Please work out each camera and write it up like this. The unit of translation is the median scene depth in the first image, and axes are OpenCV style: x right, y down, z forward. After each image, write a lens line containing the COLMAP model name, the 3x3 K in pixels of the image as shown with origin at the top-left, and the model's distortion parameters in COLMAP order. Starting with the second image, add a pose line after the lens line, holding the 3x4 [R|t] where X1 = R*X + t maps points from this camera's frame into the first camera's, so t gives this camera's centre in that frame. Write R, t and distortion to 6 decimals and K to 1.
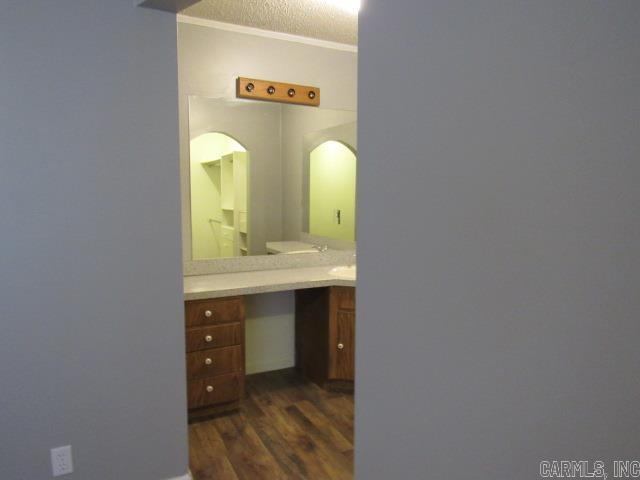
lens RADIAL K [[456.8, 0, 320.0], [0, 456.8, 240.0], [0, 0, 1]] dist [-0.025214, 0.000167]
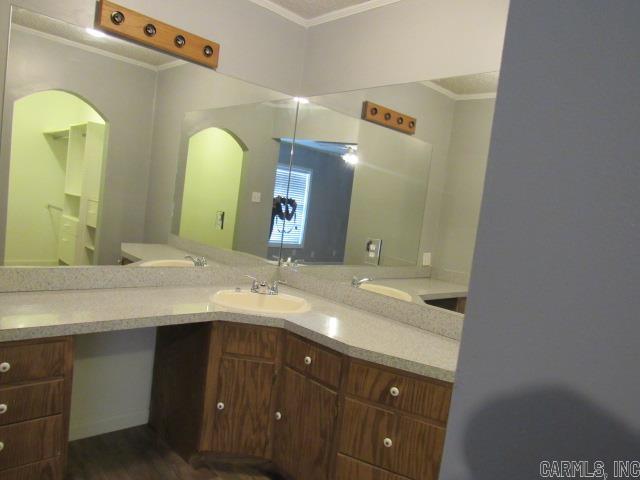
lens RADIAL K [[456.8, 0, 320.0], [0, 456.8, 240.0], [0, 0, 1]] dist [-0.025214, 0.000167]
pose [[0.953290, 0.088672, 0.288746, -0.029842], [-0.086191, 0.996050, -0.021323, -0.018535], [-0.289497, -0.004561, 0.957168, 0.249858]]
